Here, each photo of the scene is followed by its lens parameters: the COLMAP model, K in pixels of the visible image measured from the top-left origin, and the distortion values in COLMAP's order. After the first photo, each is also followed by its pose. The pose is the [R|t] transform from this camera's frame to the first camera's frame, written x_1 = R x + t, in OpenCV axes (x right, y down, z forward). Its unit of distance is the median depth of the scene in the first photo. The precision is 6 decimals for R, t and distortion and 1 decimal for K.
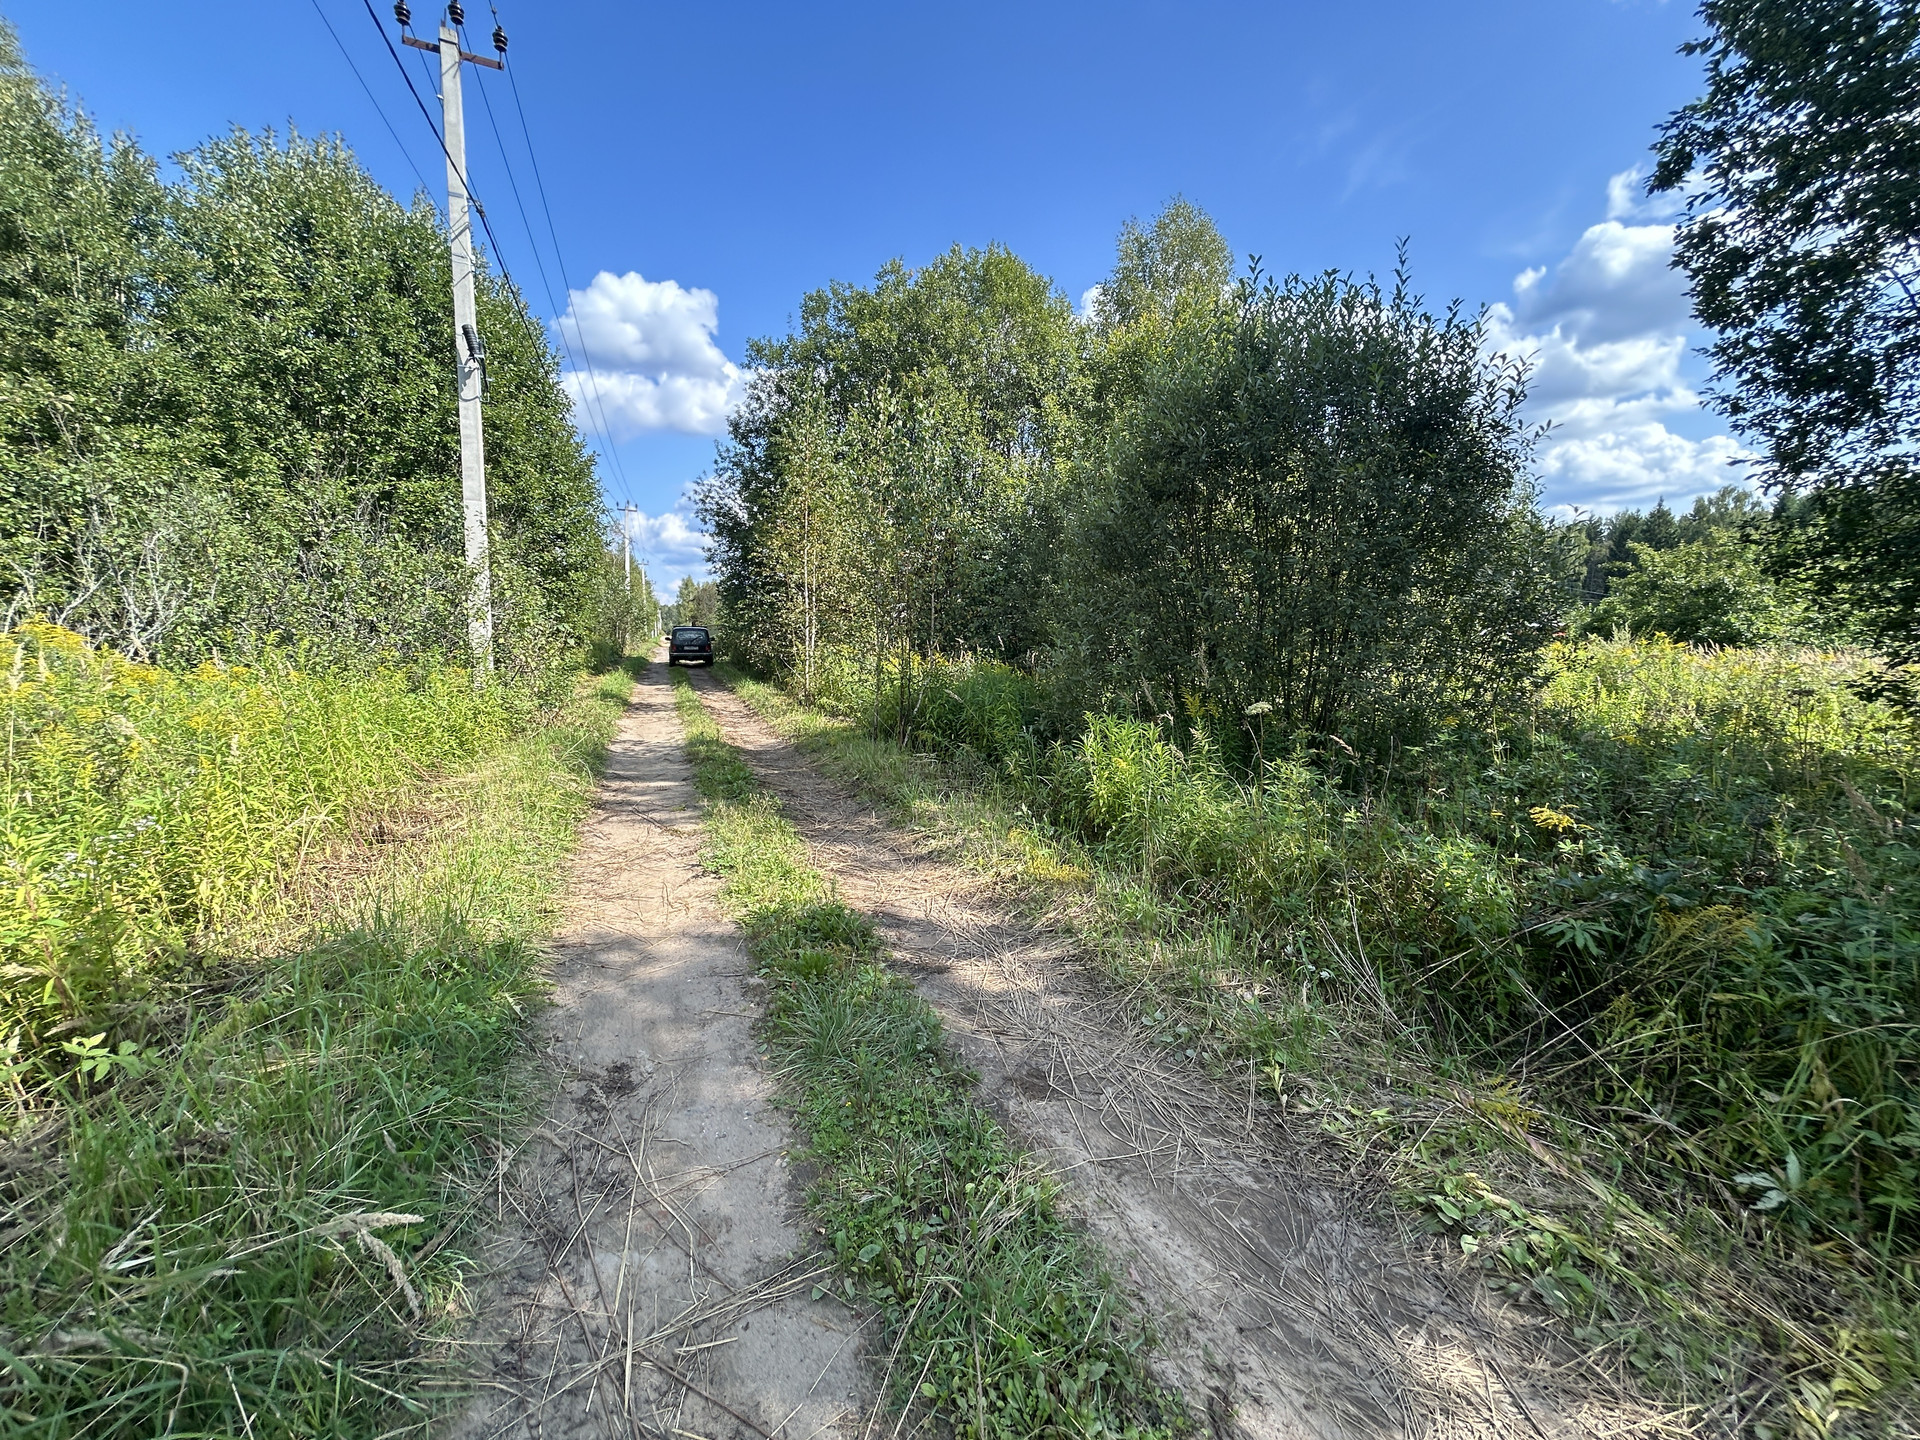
lens RADIAL K [[772.4, 0, 954.9], [0, 772.4, 717.7], [0, 0, 1]] dist [0.004203, -0.000463]
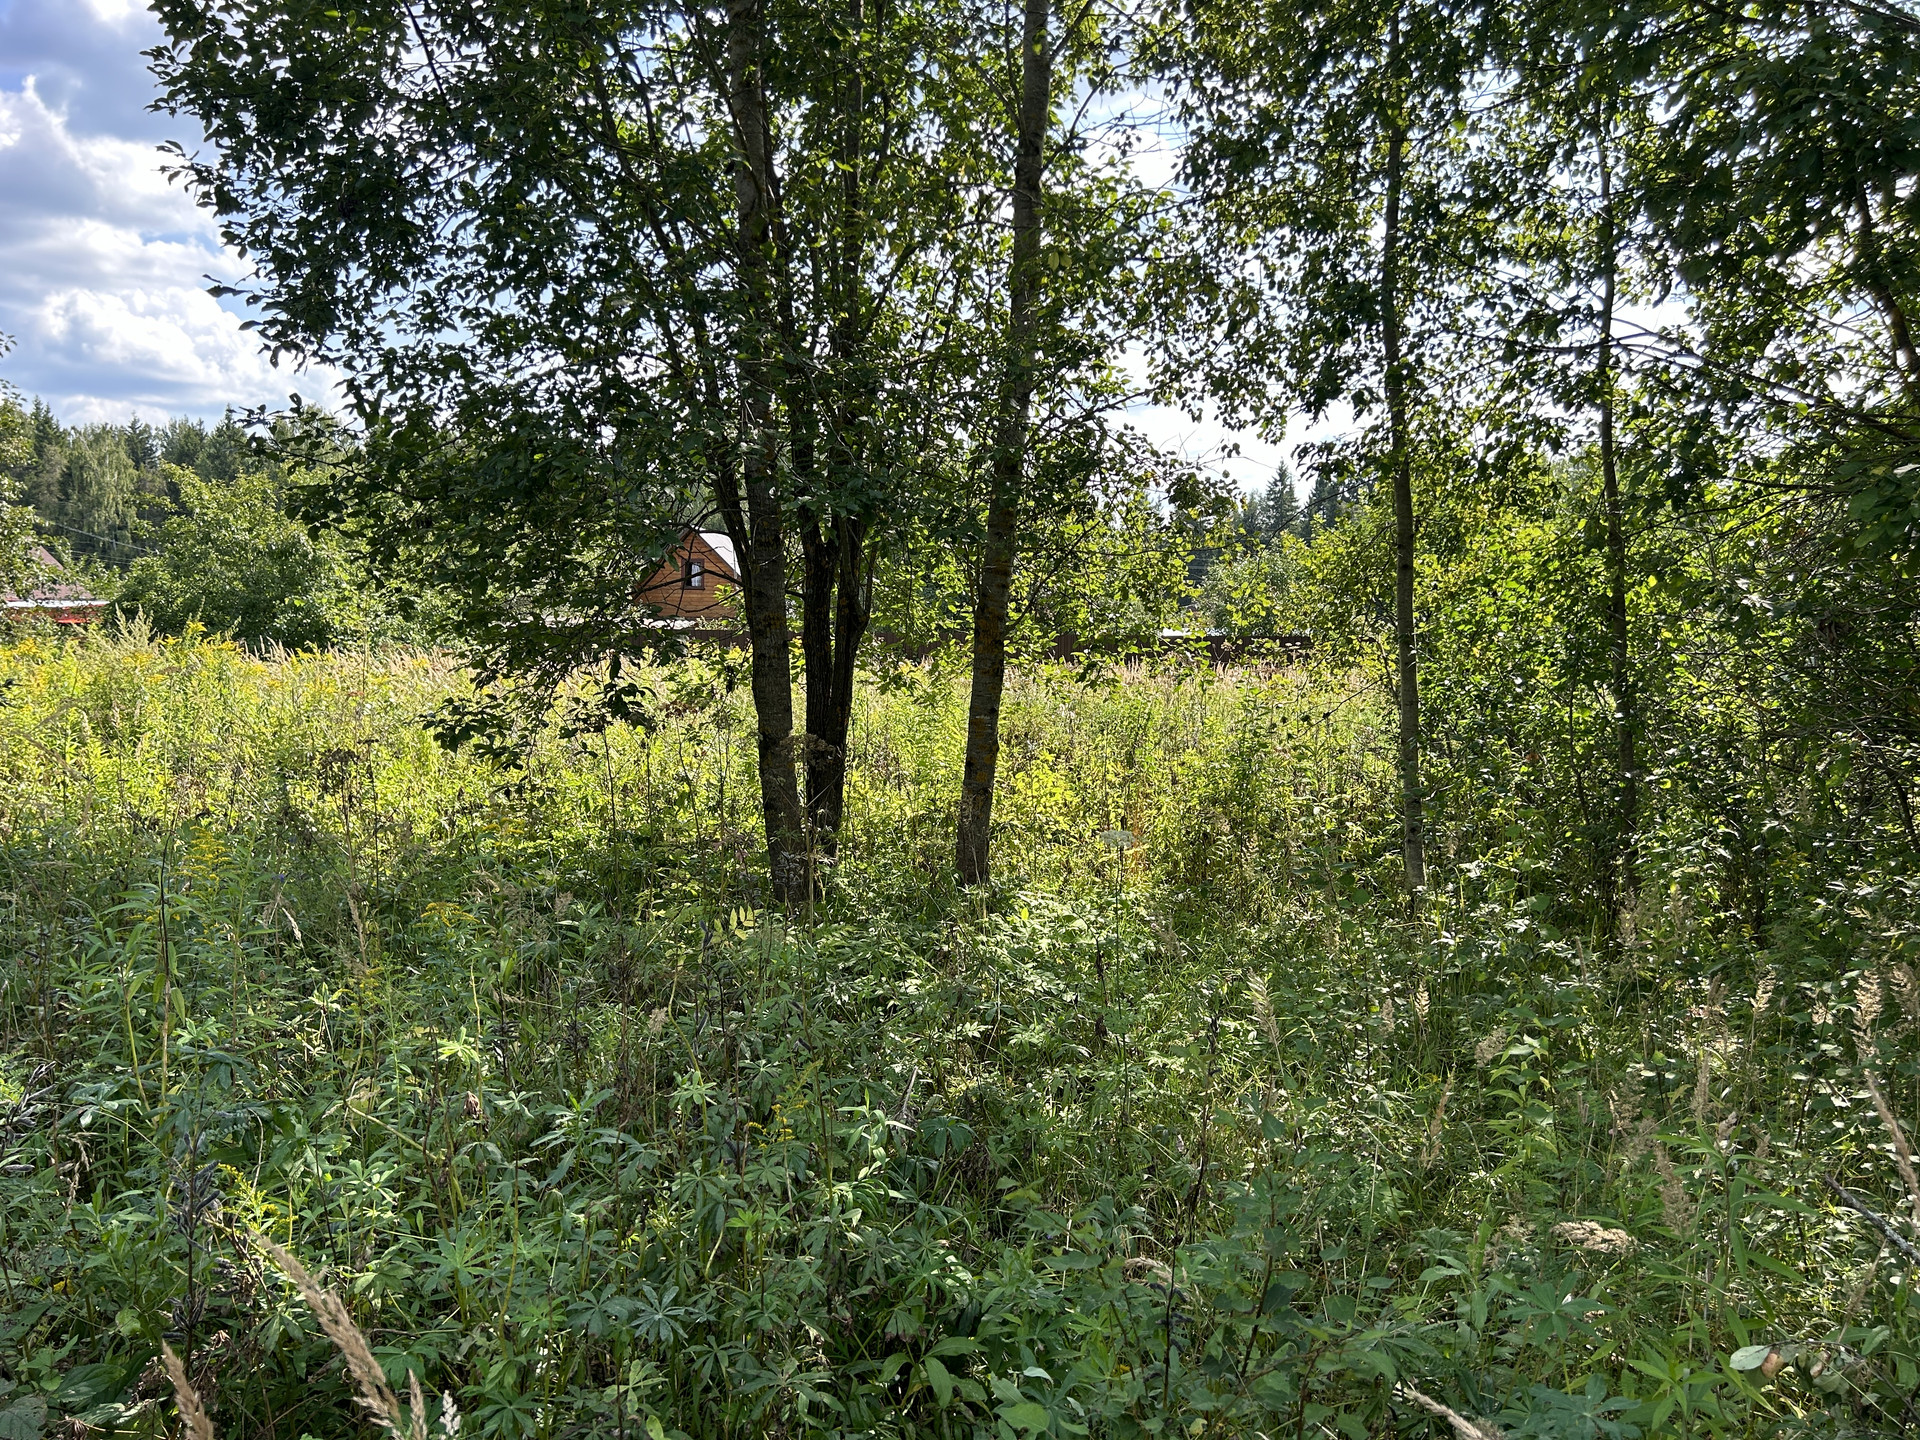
lens RADIAL K [[1441.6, 0, 963.1], [0, 1441.6, 729.0], [0, 0, 1]] dist [0.078431, -0.085114]
pose [[0.379860, -0.059163, 0.923150, 0.316205], [0.090236, 0.995563, 0.026674, -0.030172], [-0.920632, 0.073169, 0.383513, 0.228323]]
